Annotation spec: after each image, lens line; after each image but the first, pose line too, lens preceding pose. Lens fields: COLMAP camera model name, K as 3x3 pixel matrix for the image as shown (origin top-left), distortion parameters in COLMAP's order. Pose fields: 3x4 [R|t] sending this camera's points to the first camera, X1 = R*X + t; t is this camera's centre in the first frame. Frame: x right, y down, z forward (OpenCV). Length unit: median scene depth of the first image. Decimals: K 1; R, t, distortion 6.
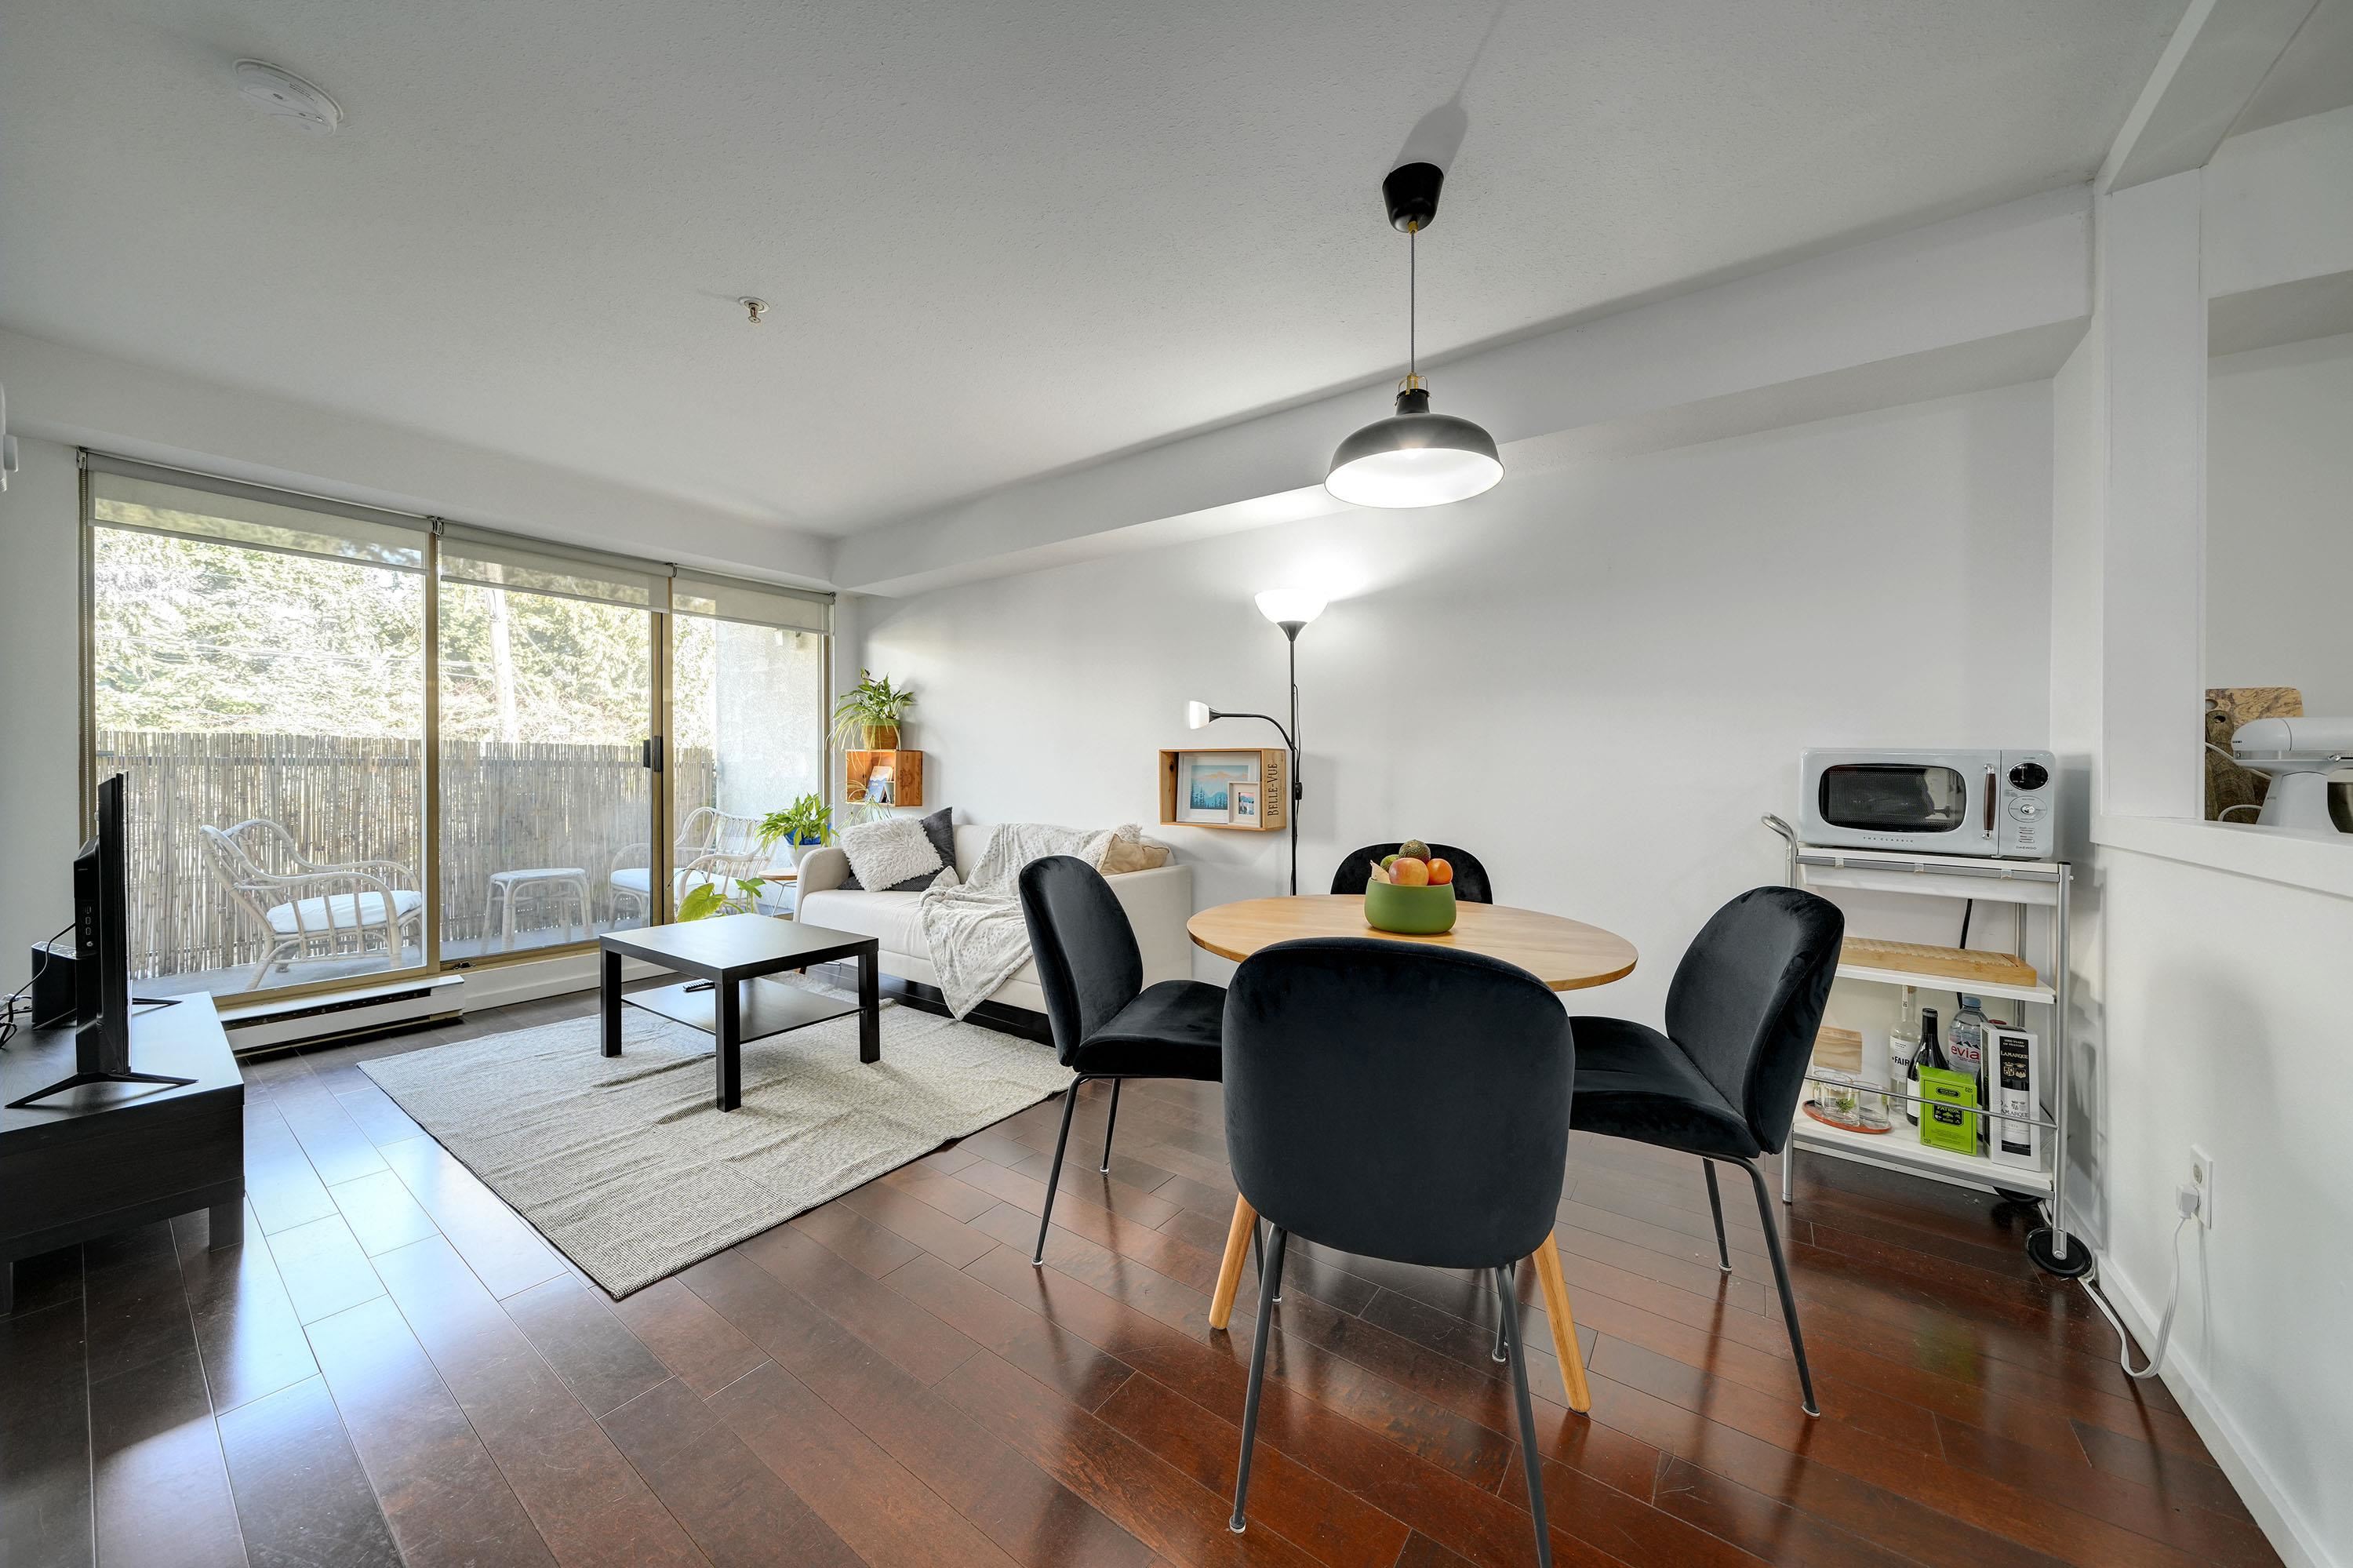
lens RADIAL K [[797.5, 0, 1184.9], [0, 797.5, 777.2], [0, 0, 1]] dist [-0.000905, -0.000211]
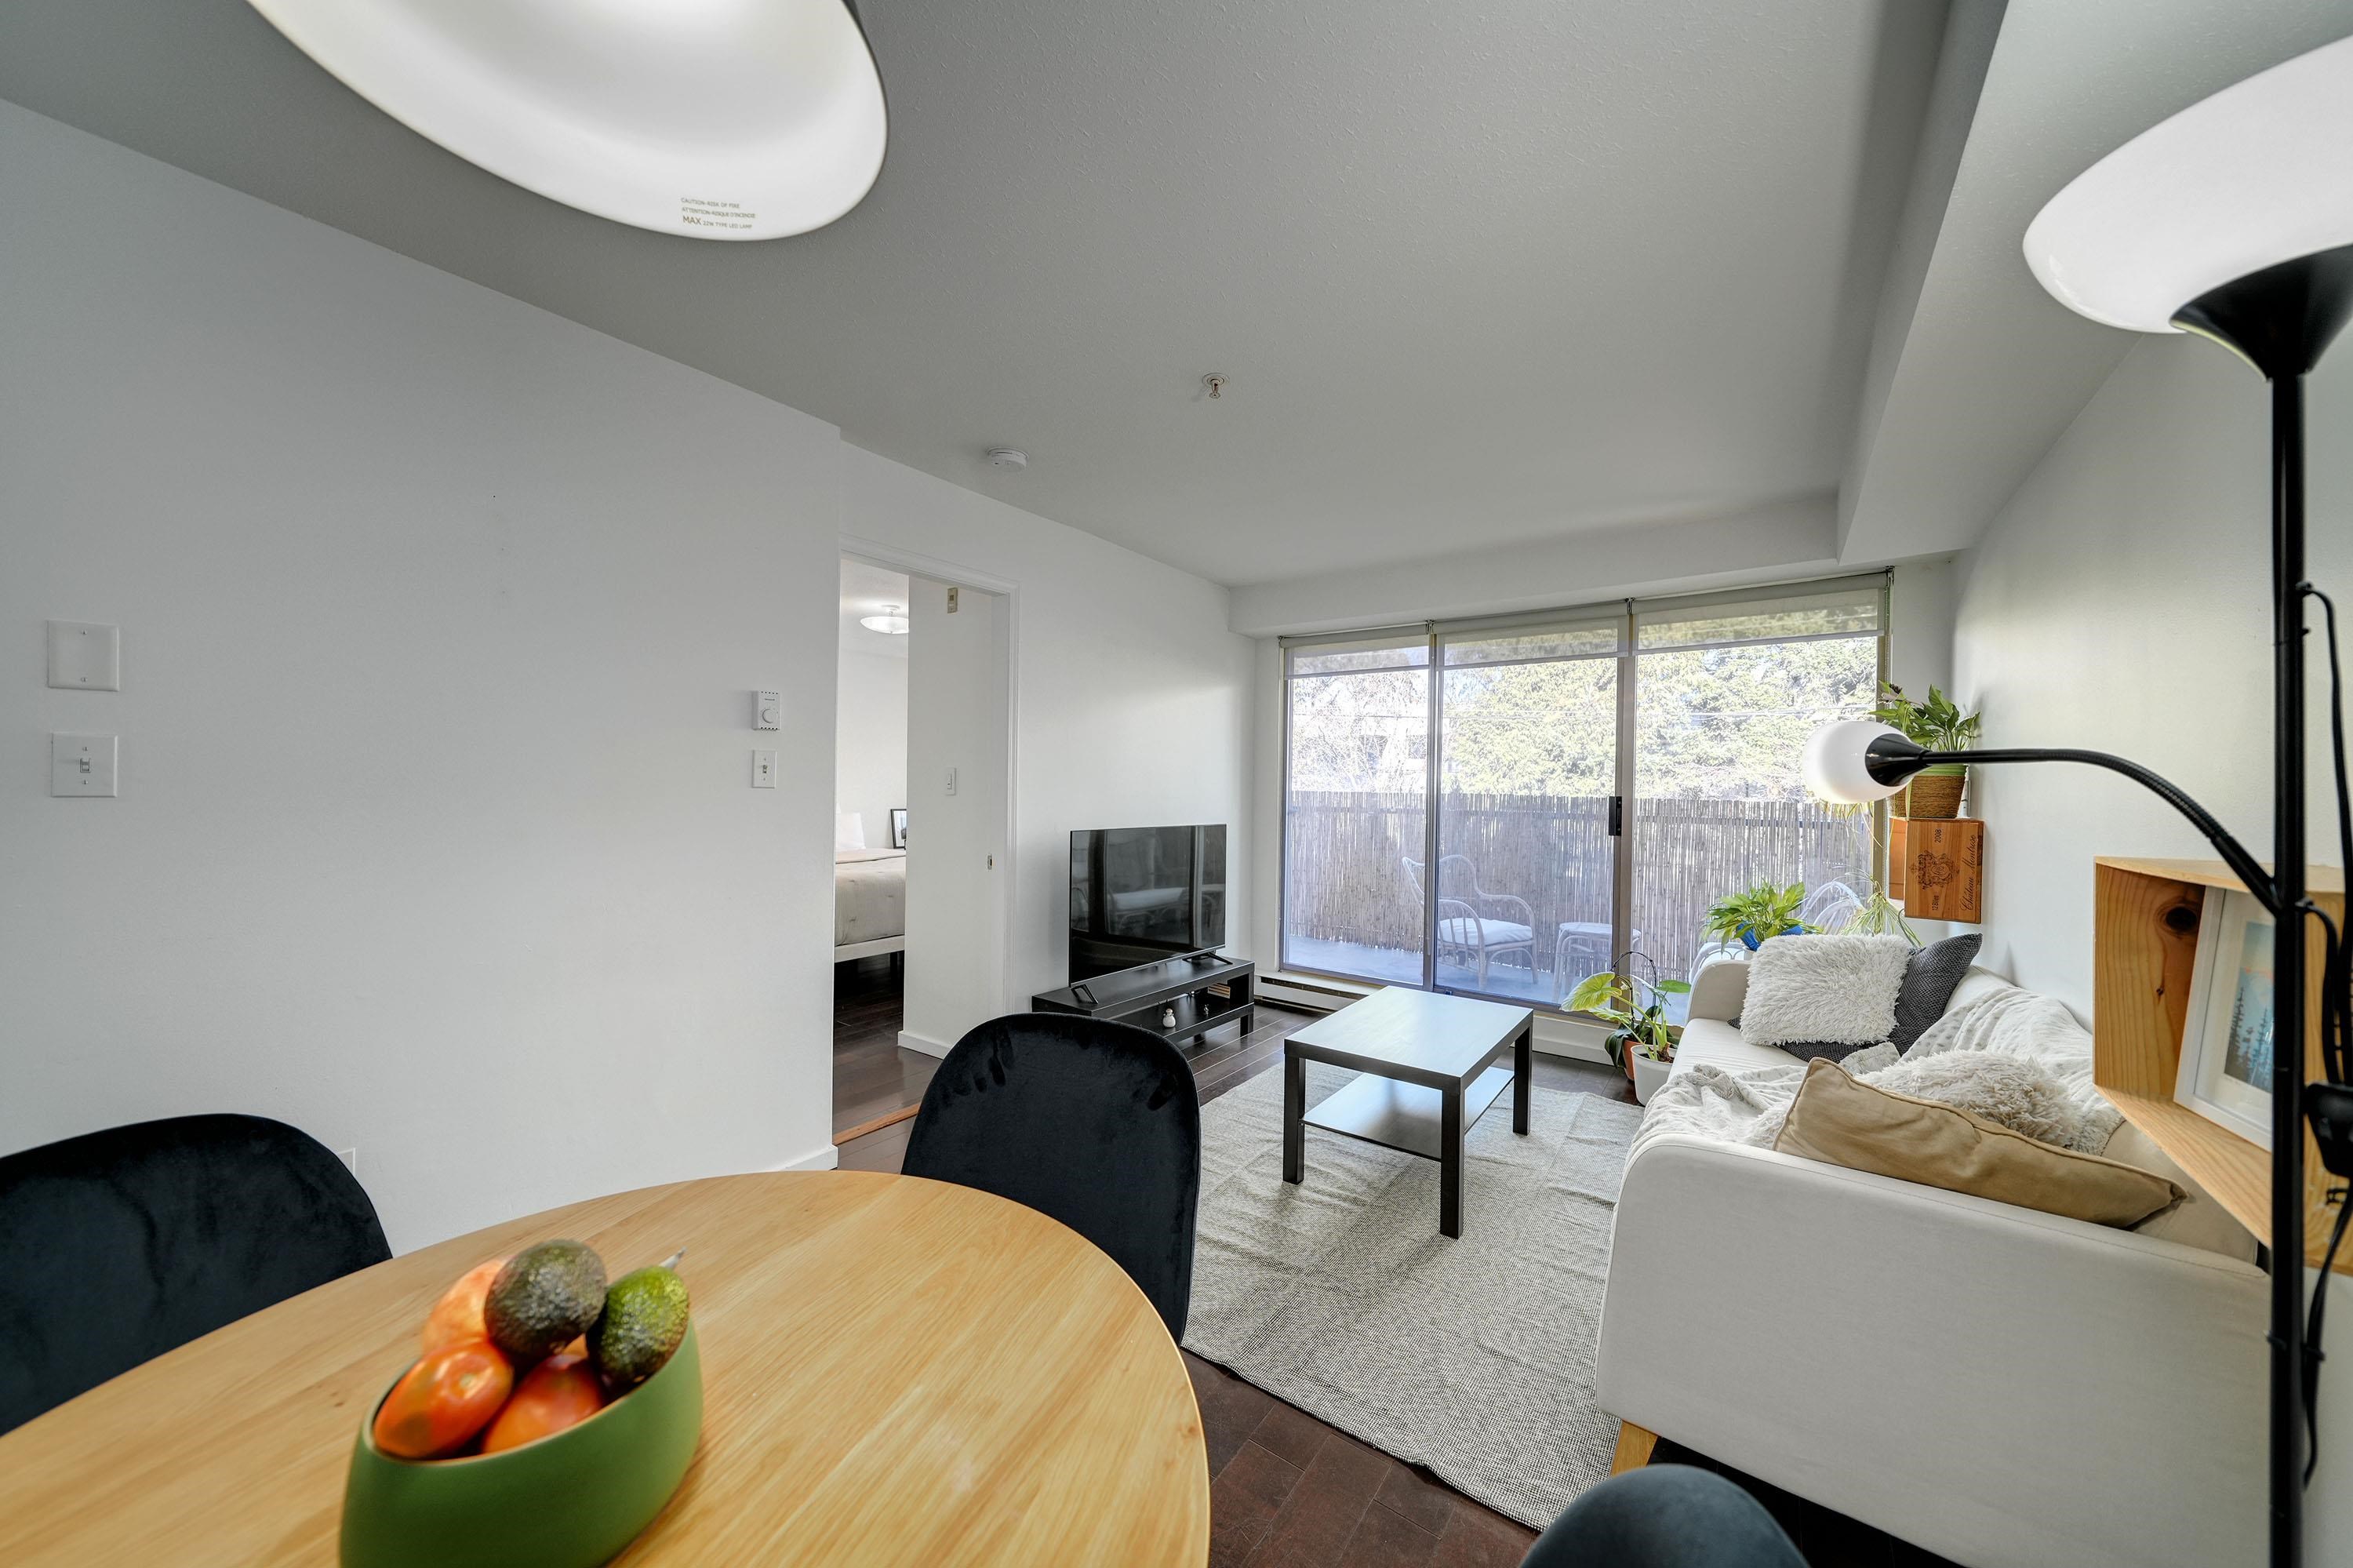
lens RADIAL K [[797.5, 0, 1178.5], [0, 797.5, 793.0], [0, 0, 1]] dist [-0.000905, -0.000211]
pose [[-0.016723, -0.001207, -0.999859, 0.324991], [-0.026626, 0.999645, -0.000761, -0.055392], [0.999506, 0.026610, -0.016749, 0.696337]]
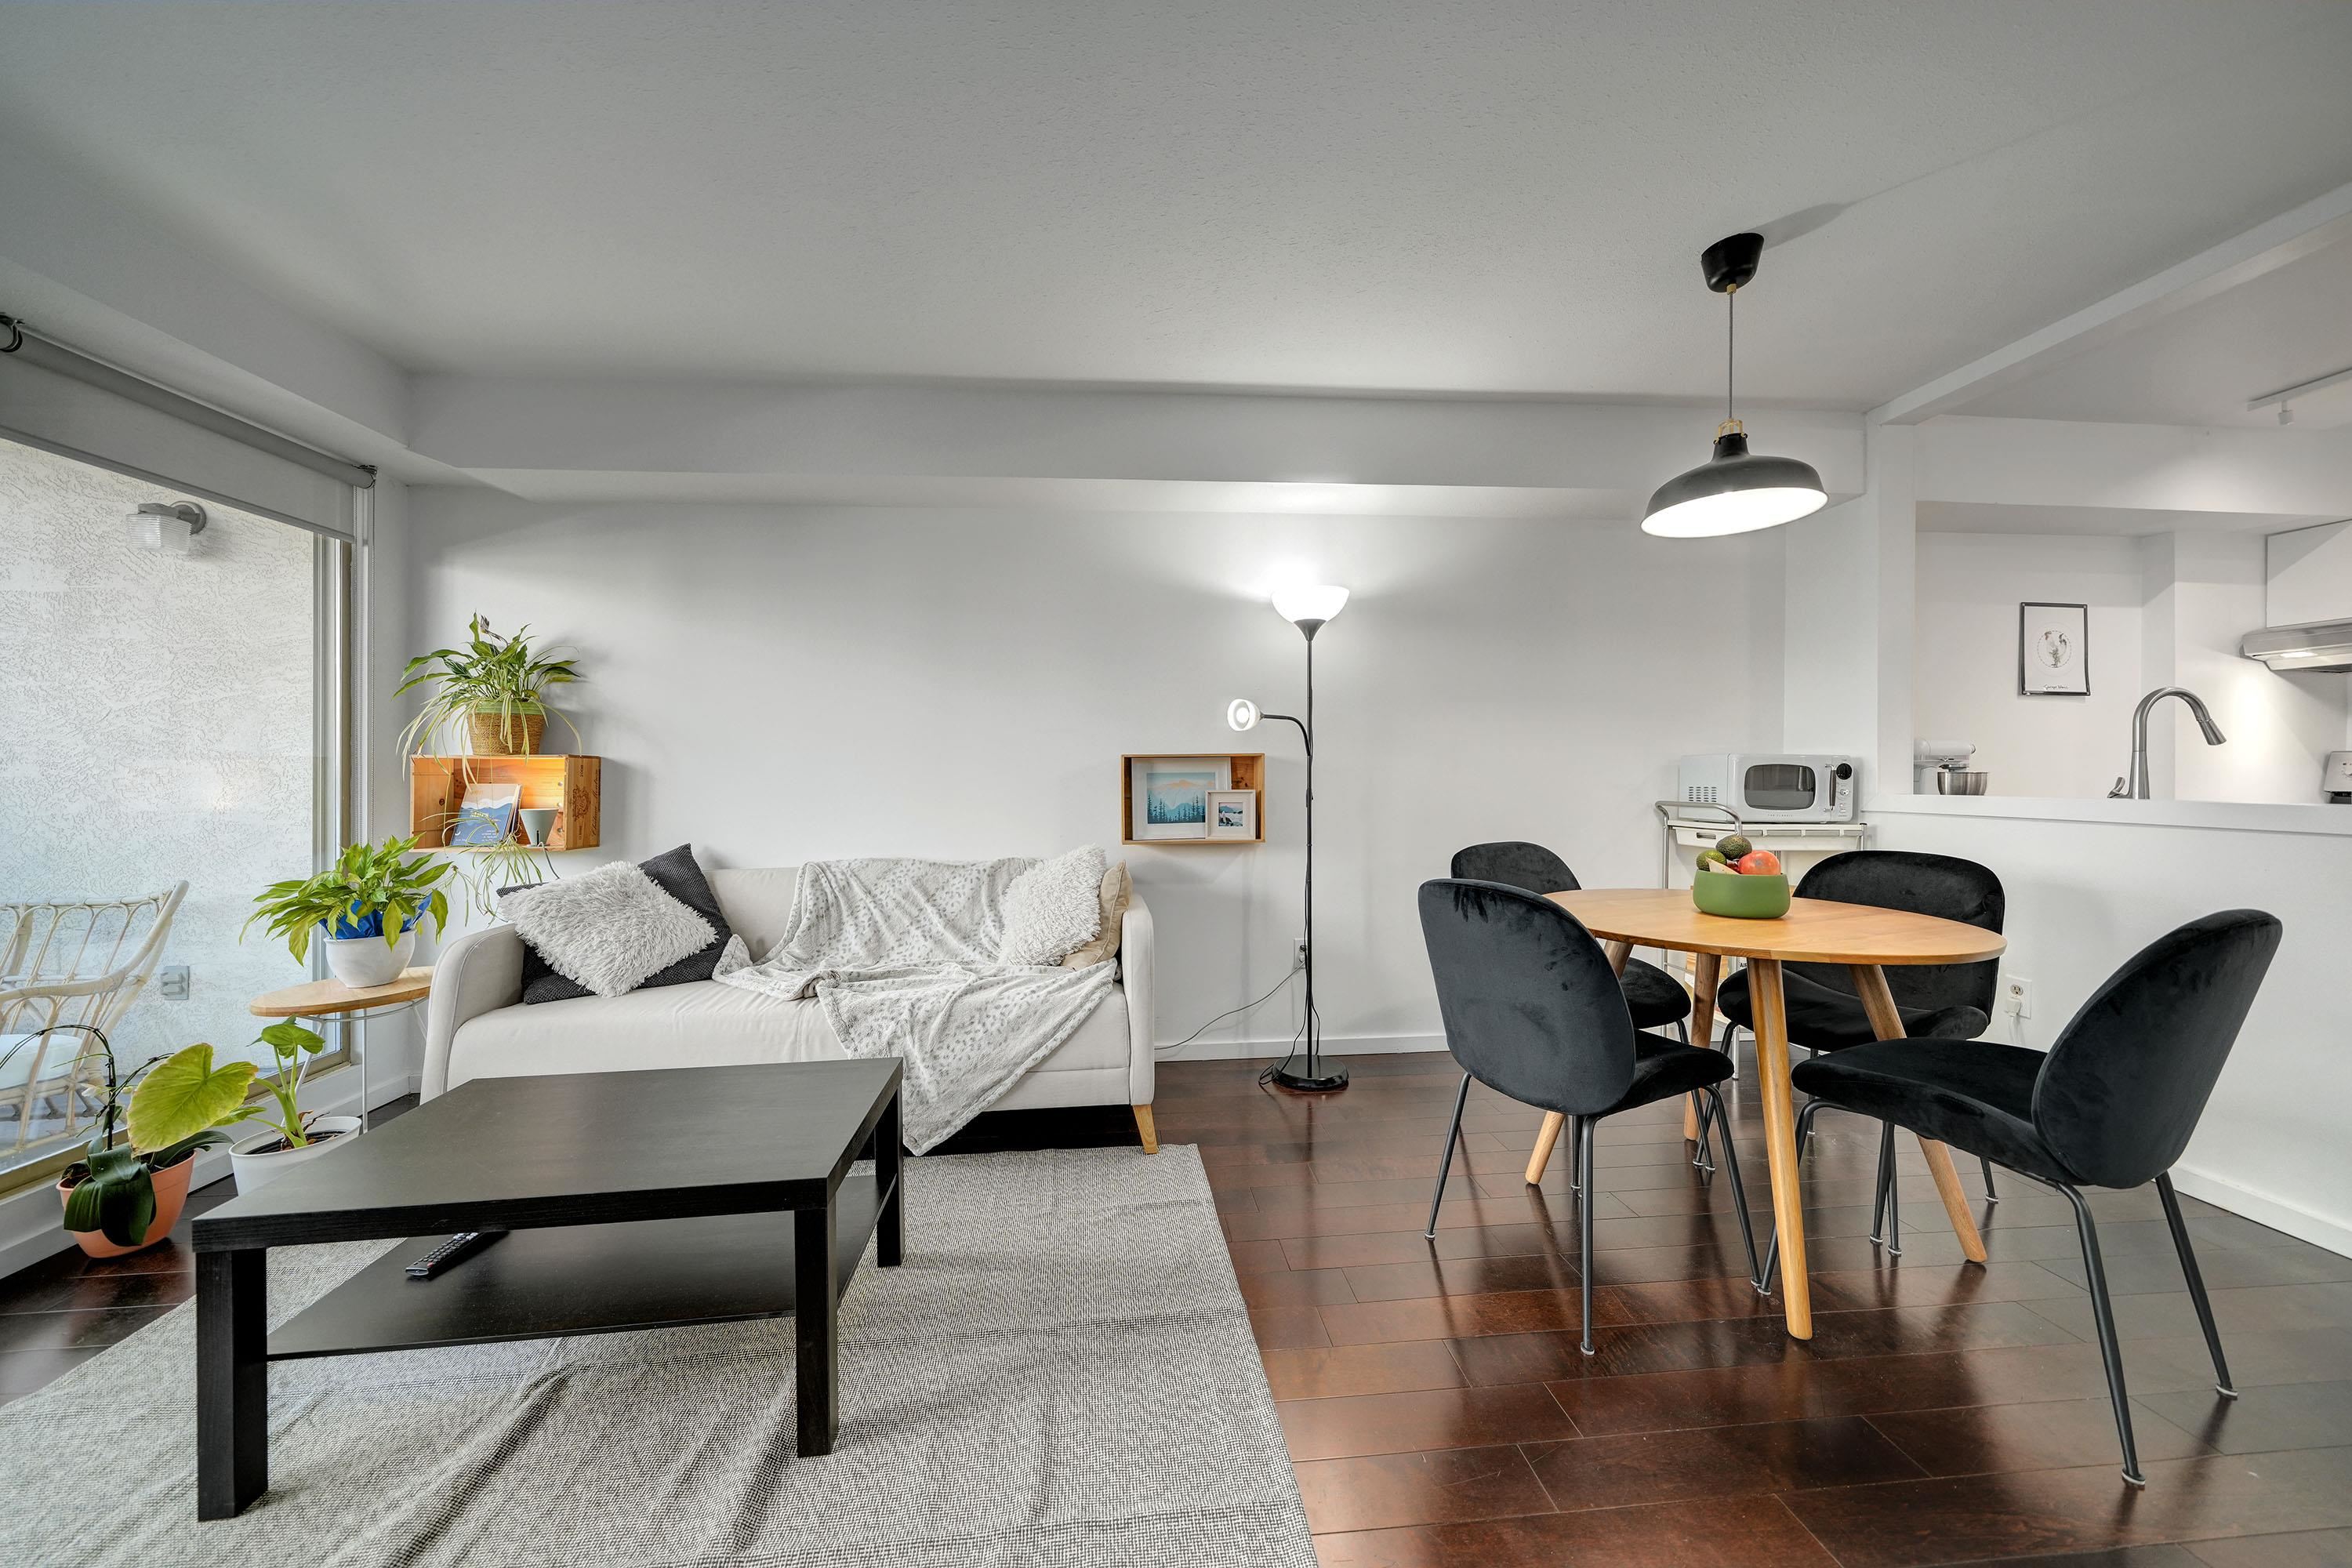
lens RADIAL K [[797.1, 0, 1165.7], [0, 797.1, 780.0], [0, 0, 1]] dist [-0.000905, -0.000211]
pose [[0.768625, -0.019195, 0.639412, -0.579189], [0.022095, 0.999750, 0.003452, -0.011280], [-0.639318, 0.011474, 0.768857, 0.362785]]
